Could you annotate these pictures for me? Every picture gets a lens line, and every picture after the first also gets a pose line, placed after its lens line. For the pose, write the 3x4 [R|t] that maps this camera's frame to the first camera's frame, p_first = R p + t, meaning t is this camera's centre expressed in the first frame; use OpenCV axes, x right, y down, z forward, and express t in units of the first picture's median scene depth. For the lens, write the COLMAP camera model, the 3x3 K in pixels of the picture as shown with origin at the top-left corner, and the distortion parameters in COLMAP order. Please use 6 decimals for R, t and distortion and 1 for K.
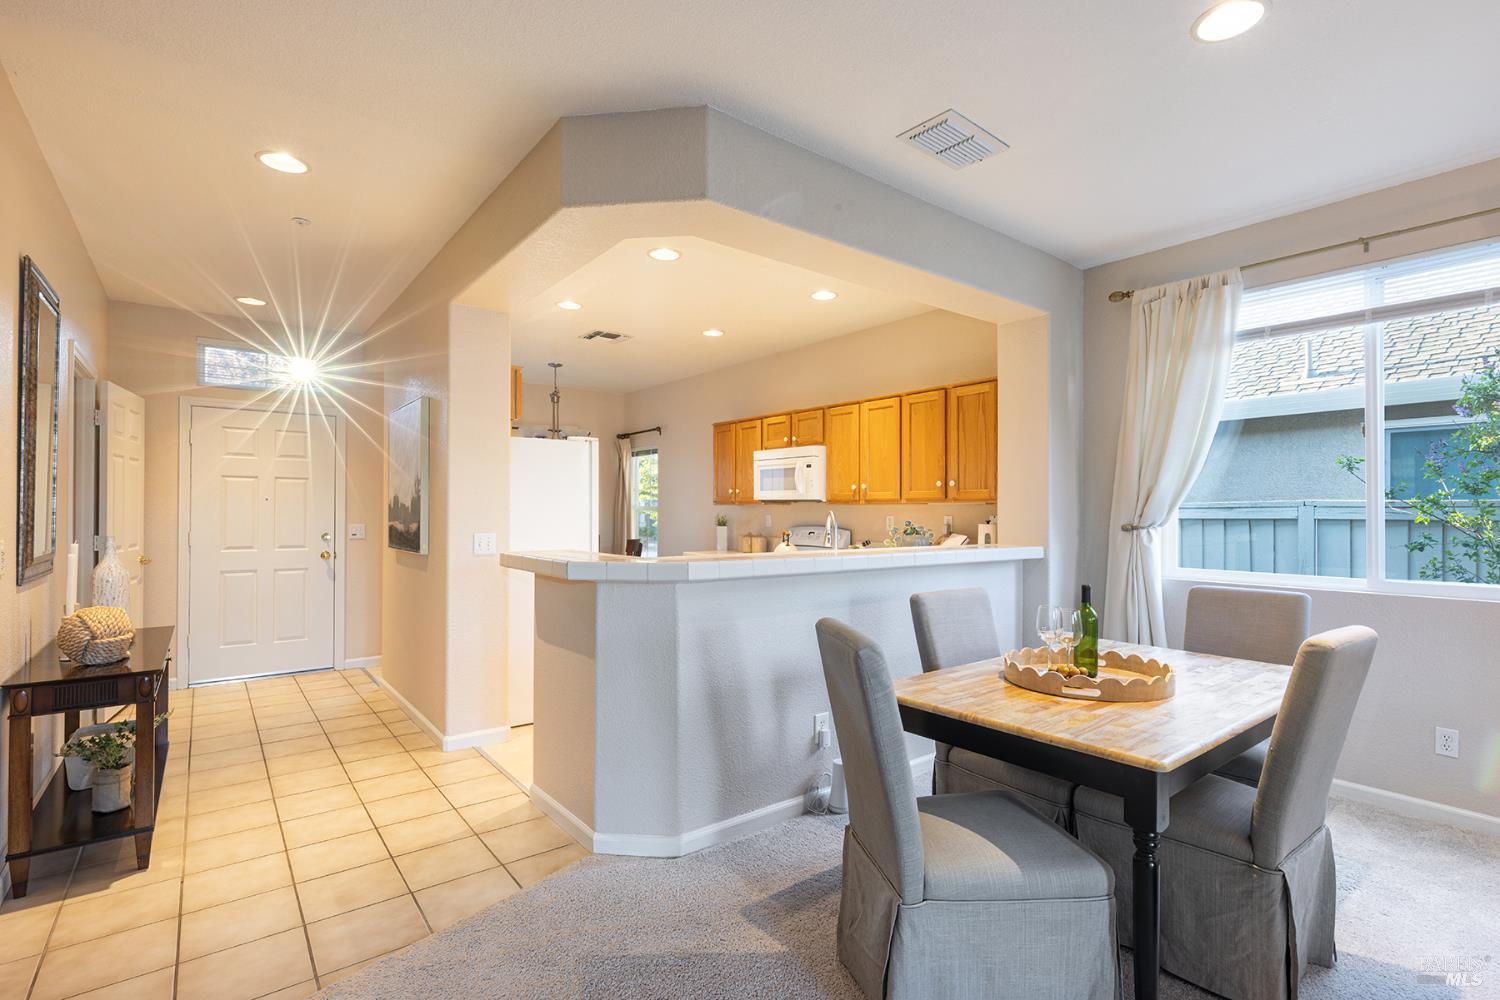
lens RADIAL K [[709.1, 0, 748.3], [0, 709.1, 505.2], [0, 0, 1]] dist [0.001466, 0.000998]
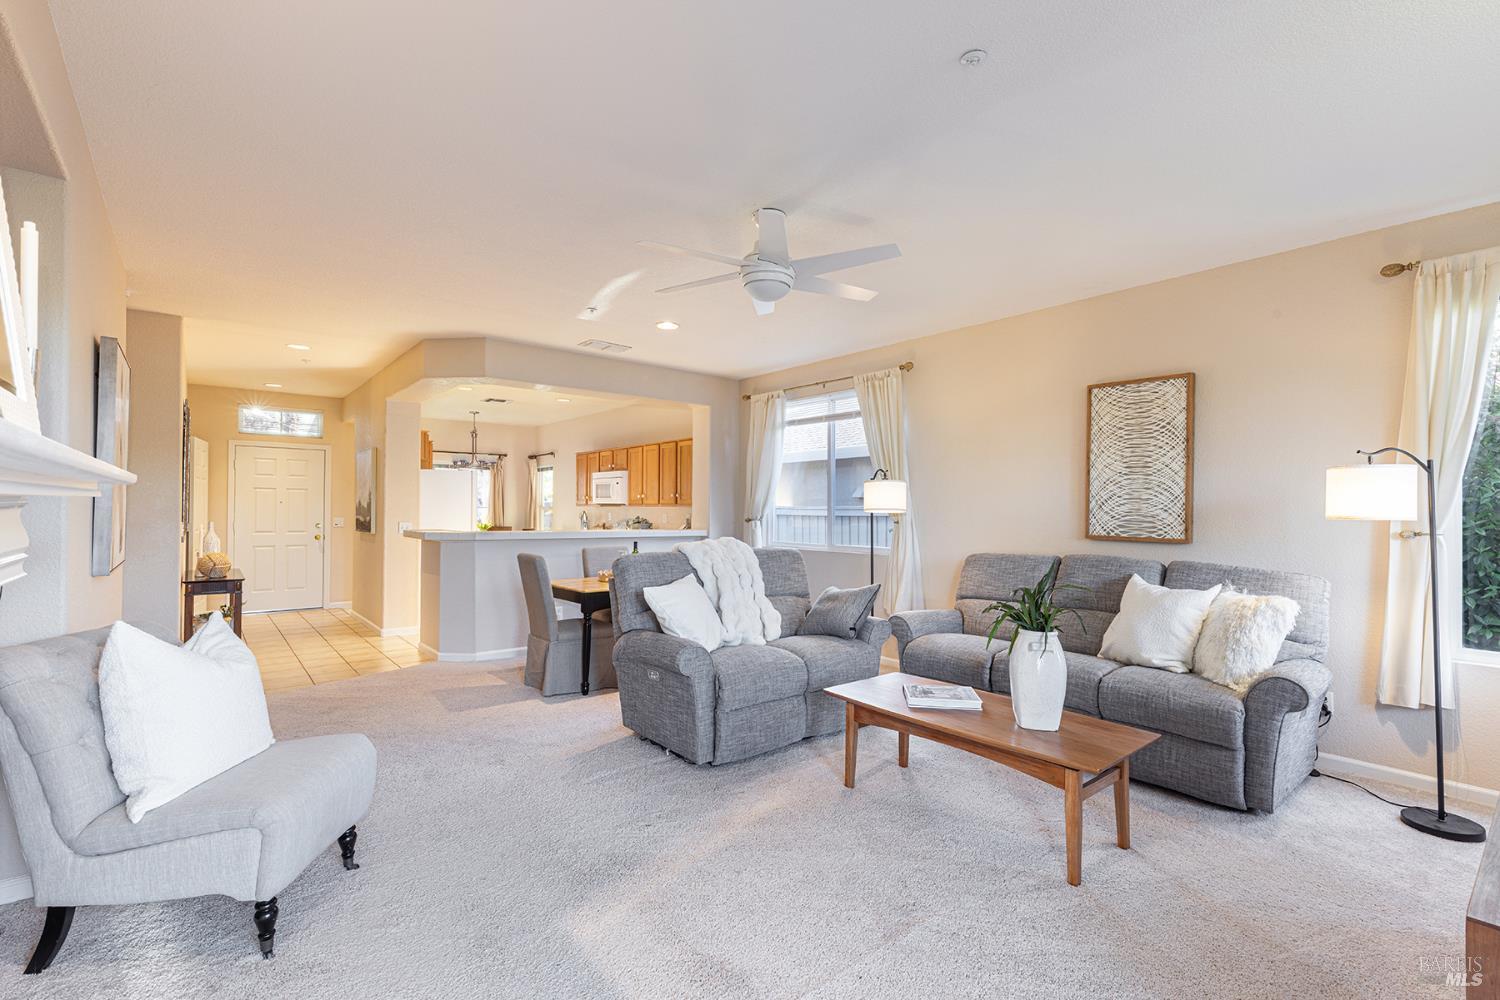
lens RADIAL K [[676.9, 0, 754.8], [0, 676.9, 502.8], [0, 0, 1]] dist [-0.000450, -0.001608]
pose [[0.999317, 0.003633, 0.036768, 0.368545], [-0.003513, 0.999988, -0.003337, -0.005750], [-0.036779, 0.003206, 0.999318, -0.621235]]
